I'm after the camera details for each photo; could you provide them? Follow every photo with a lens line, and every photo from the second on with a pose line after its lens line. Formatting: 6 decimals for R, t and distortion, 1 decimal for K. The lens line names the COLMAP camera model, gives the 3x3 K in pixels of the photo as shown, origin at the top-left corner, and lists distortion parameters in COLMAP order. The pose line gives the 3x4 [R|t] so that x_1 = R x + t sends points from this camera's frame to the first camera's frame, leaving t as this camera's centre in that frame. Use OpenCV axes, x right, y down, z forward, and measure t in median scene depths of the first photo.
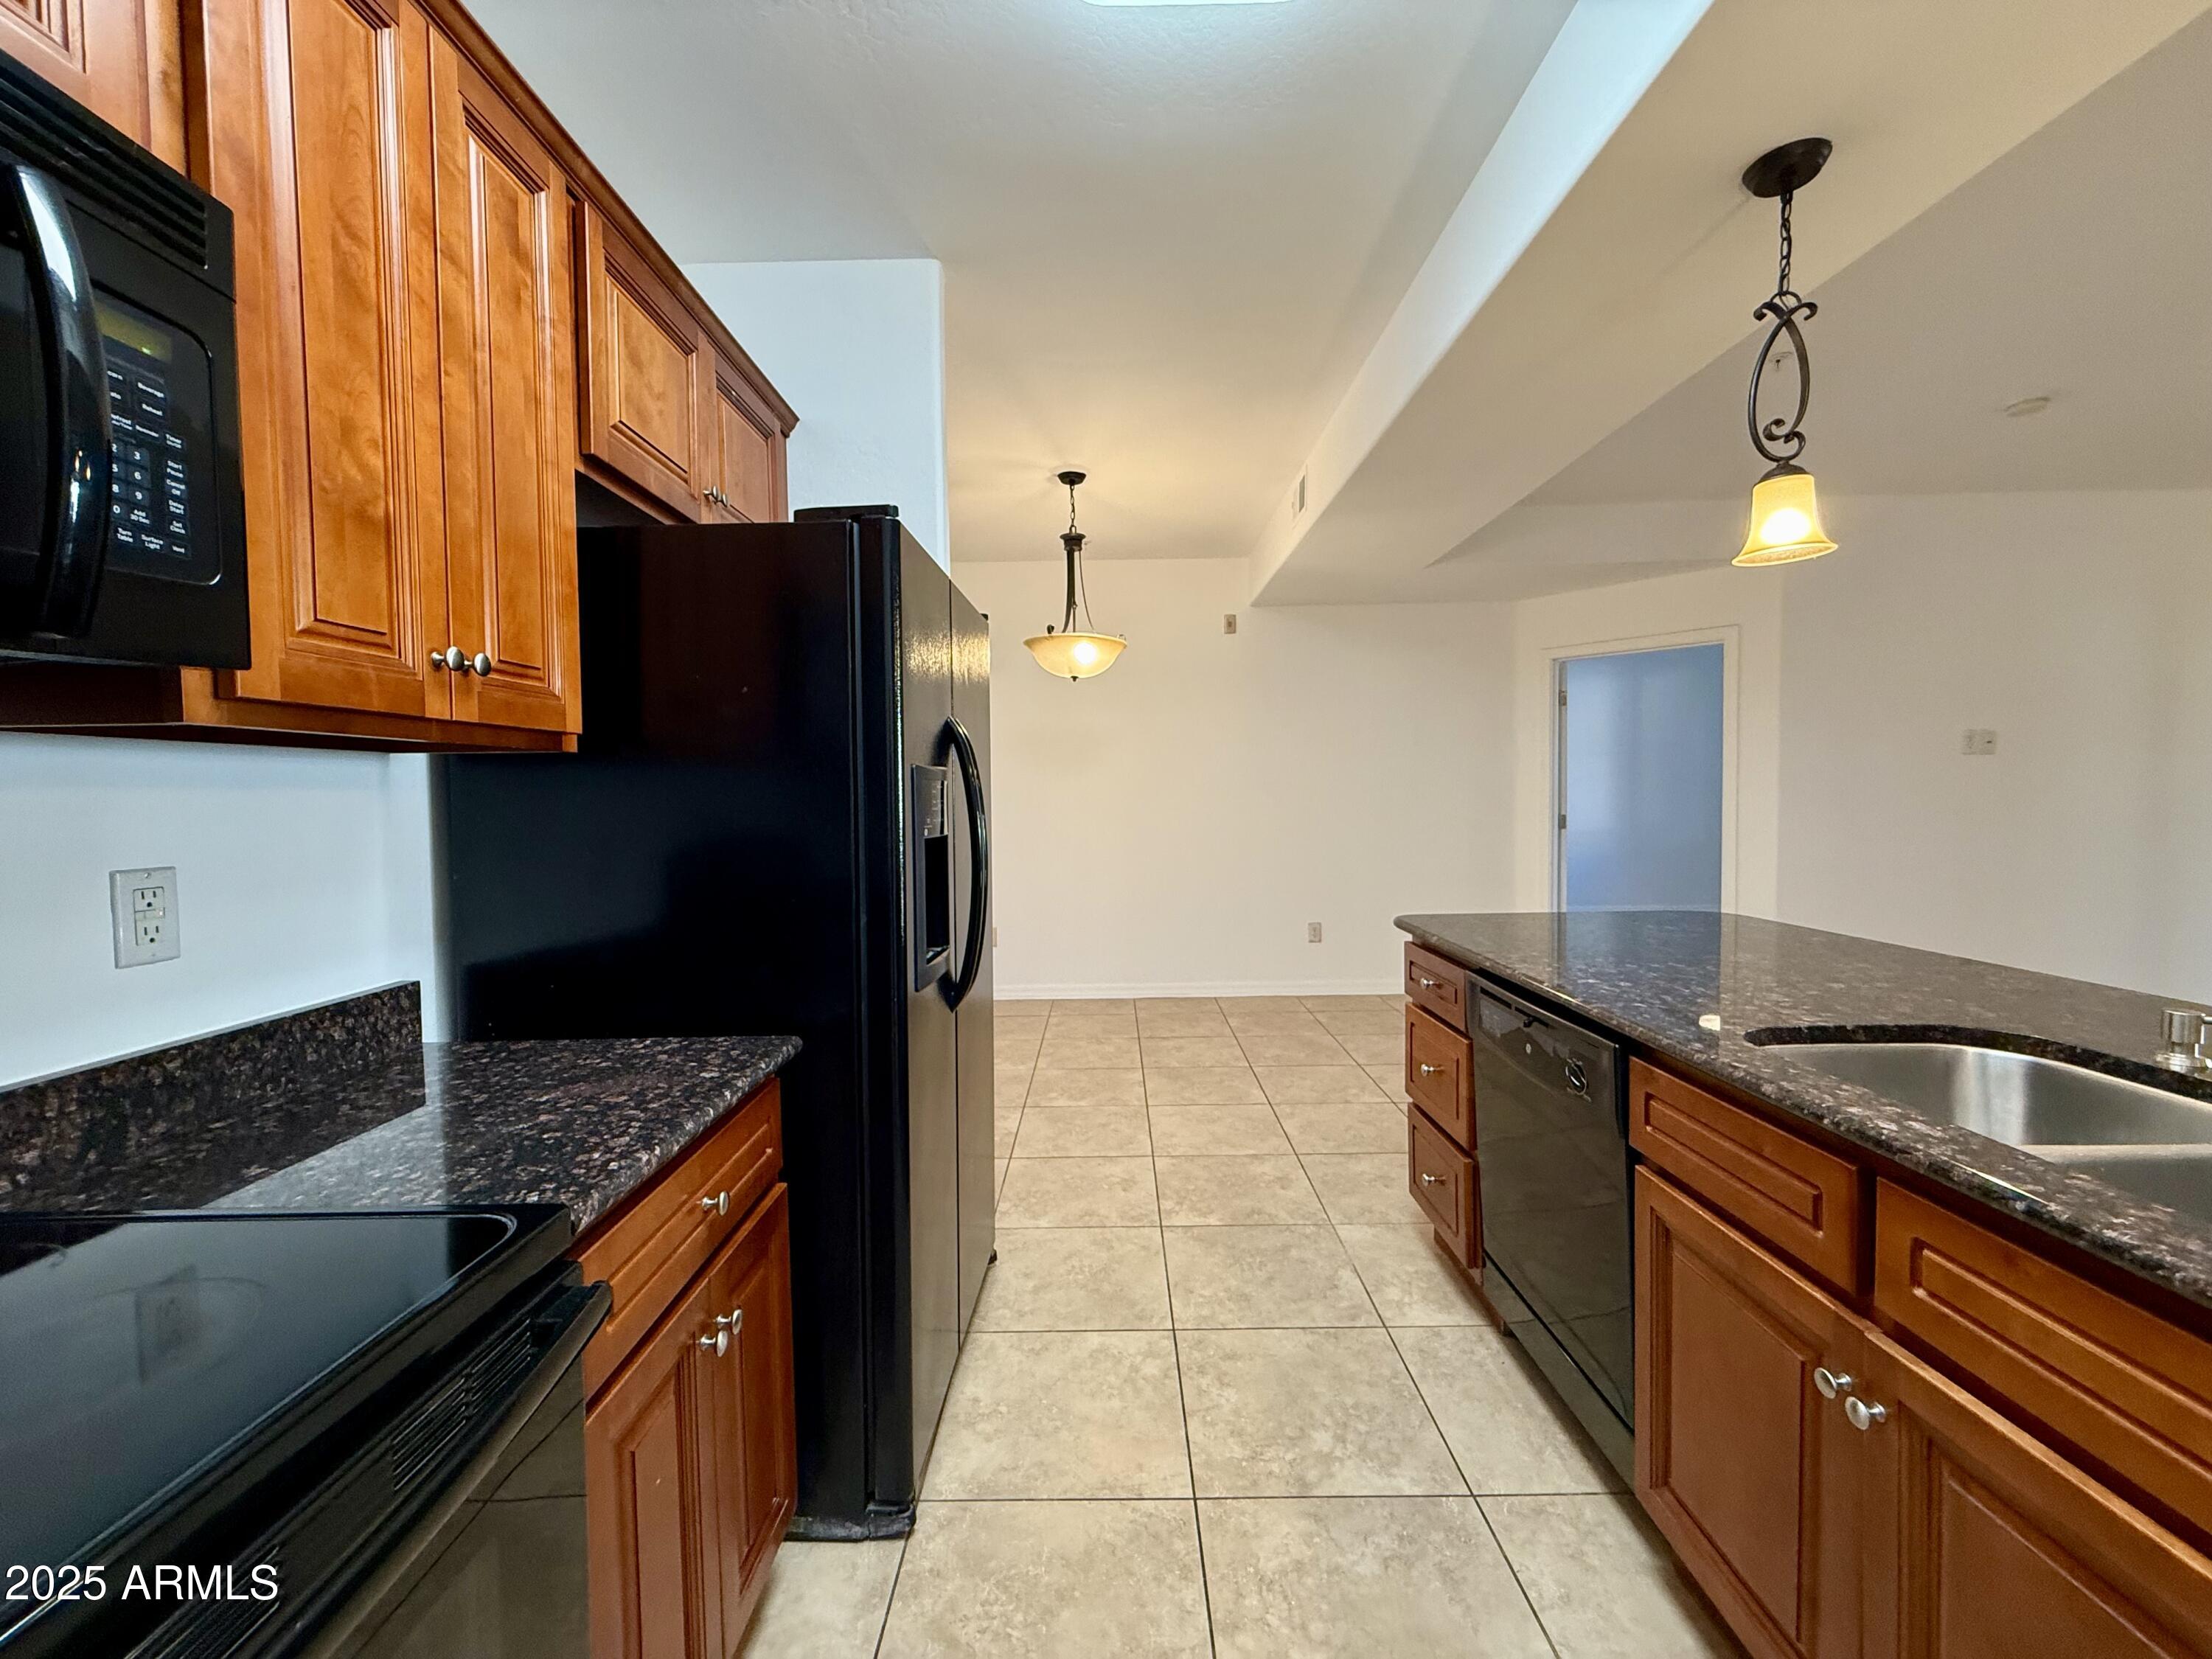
lens RADIAL K [[880.5, 0, 1111.2], [0, 880.5, 825.8], [0, 0, 1]] dist [-0.001479, 0.000452]
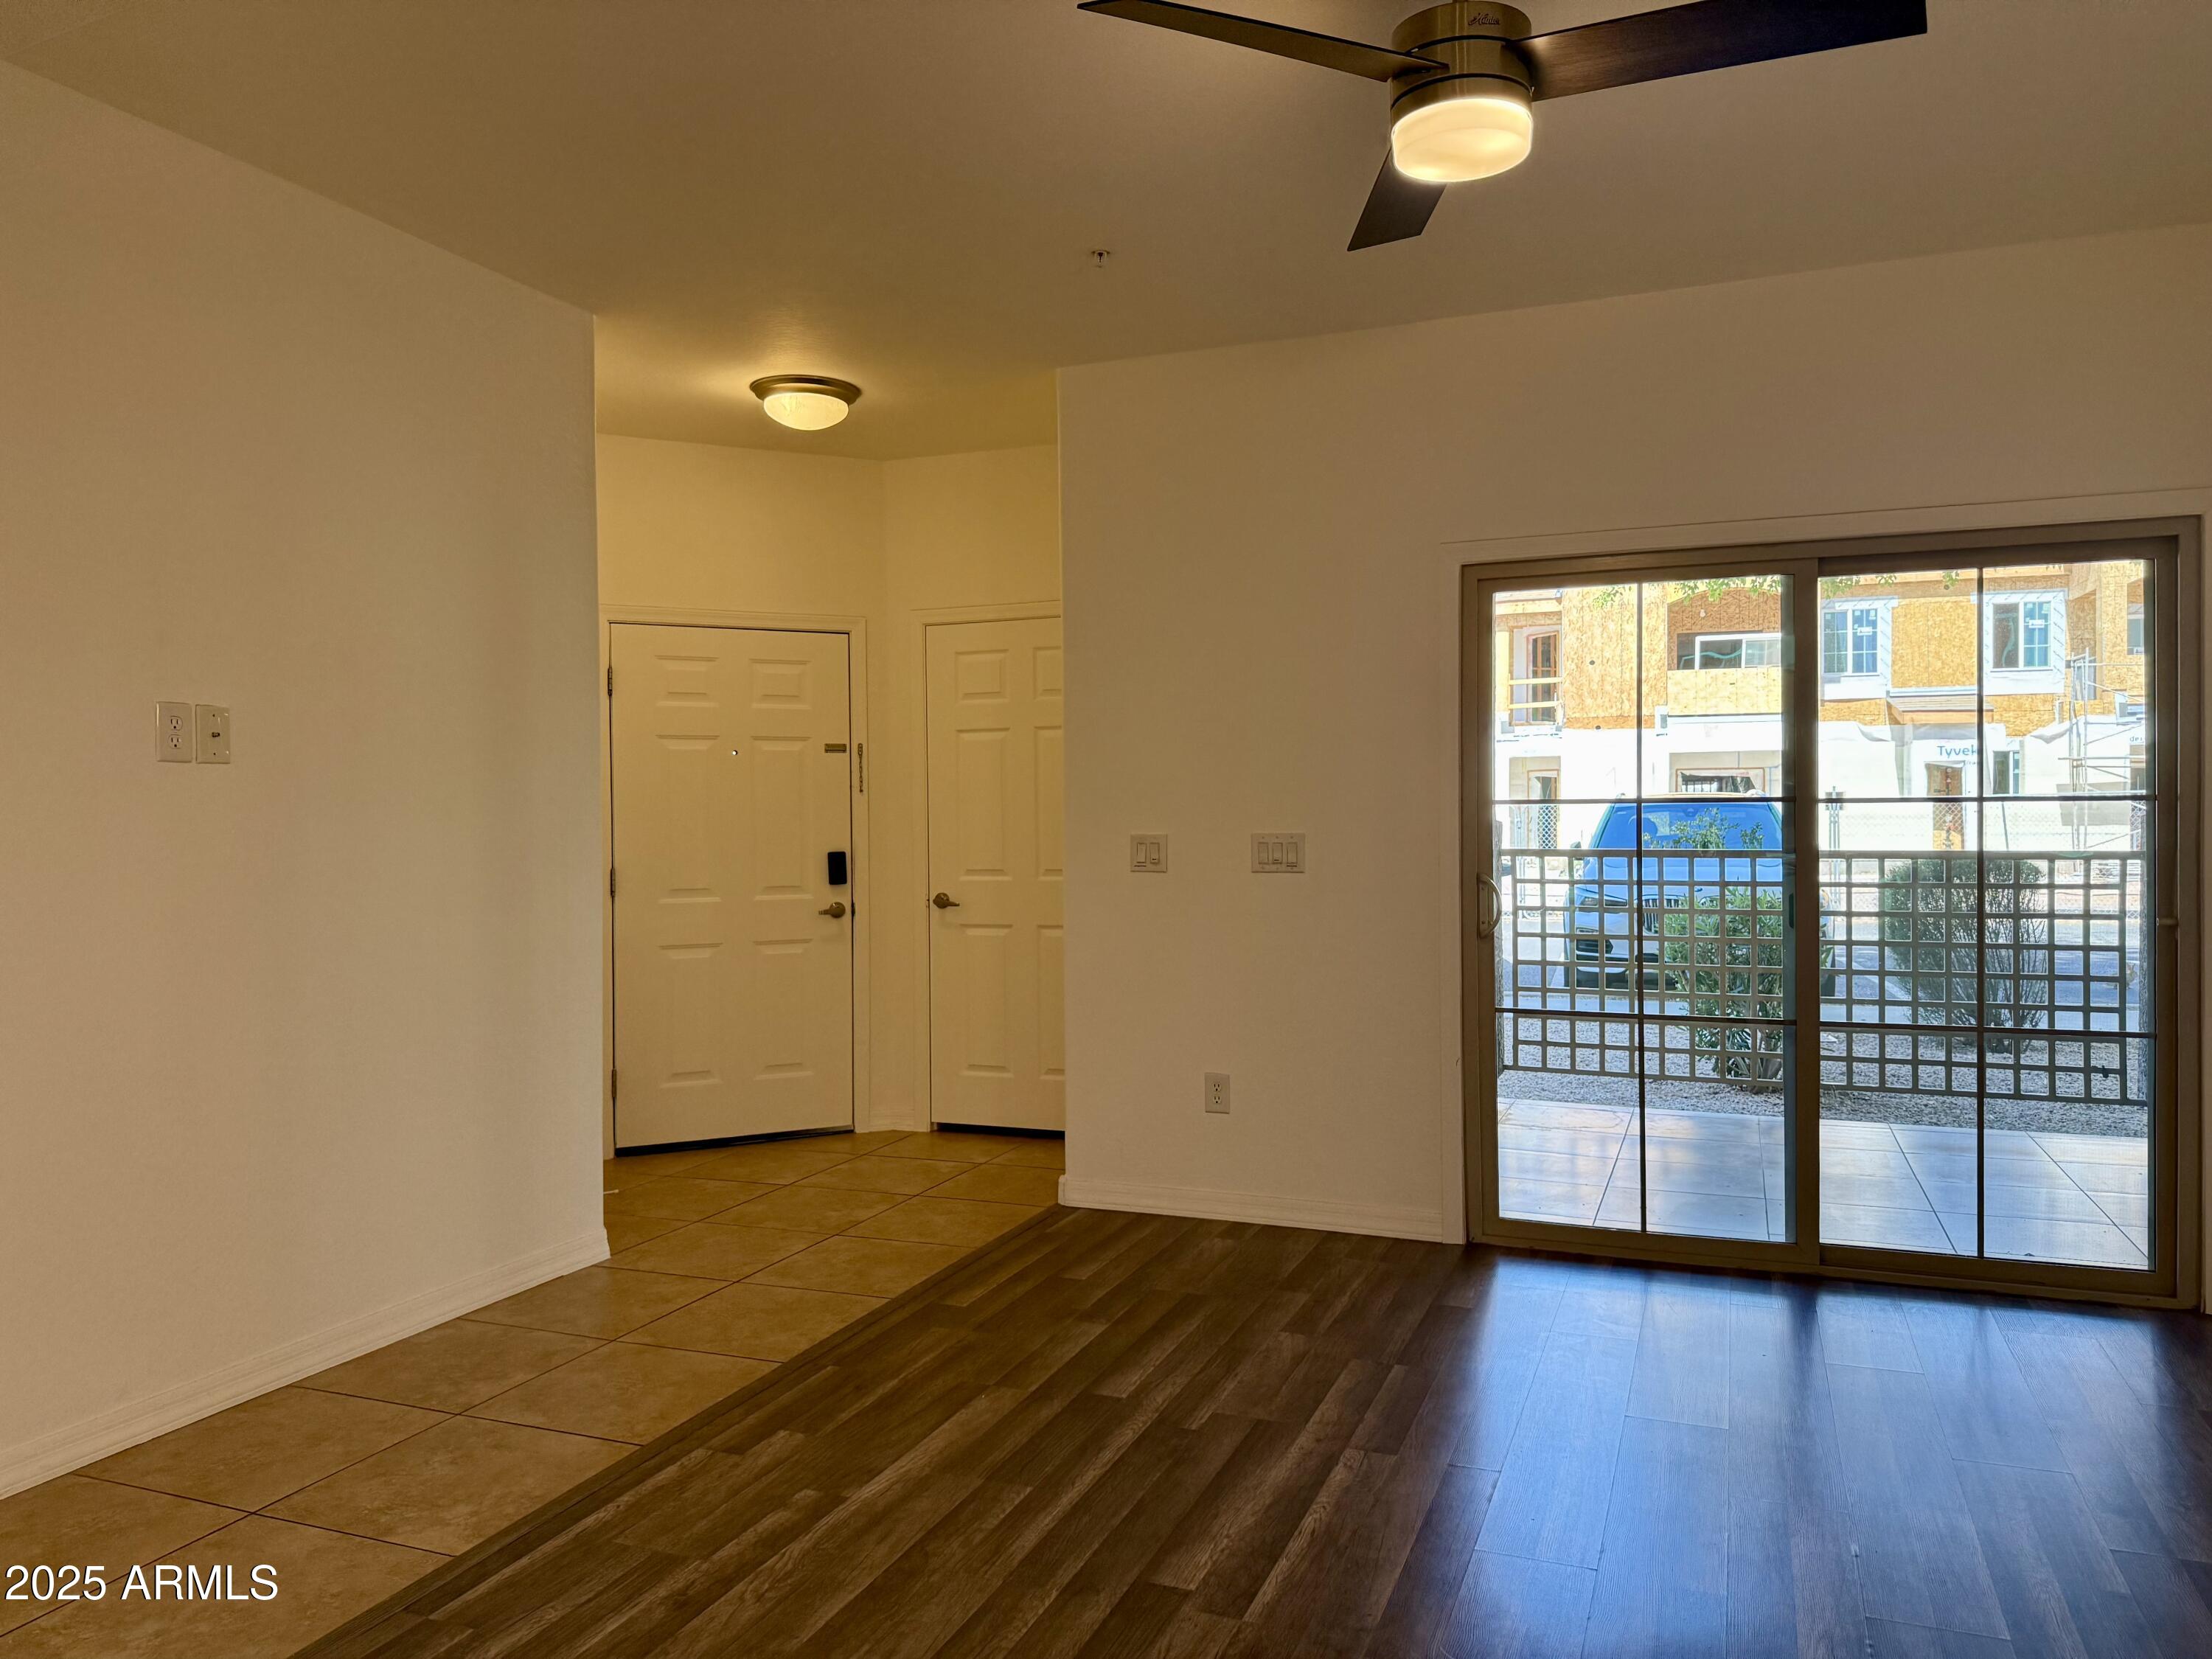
lens RADIAL K [[1551.6, 0, 1116.2], [0, 1551.6, 827.4], [0, 0, 1]] dist [0.060164, 0.001816]
pose [[0.369584, 0.006172, 0.929177, 0.431408], [0.034837, 0.999183, -0.020493, -0.017292], [-0.928544, 0.039944, 0.369067, 0.293528]]
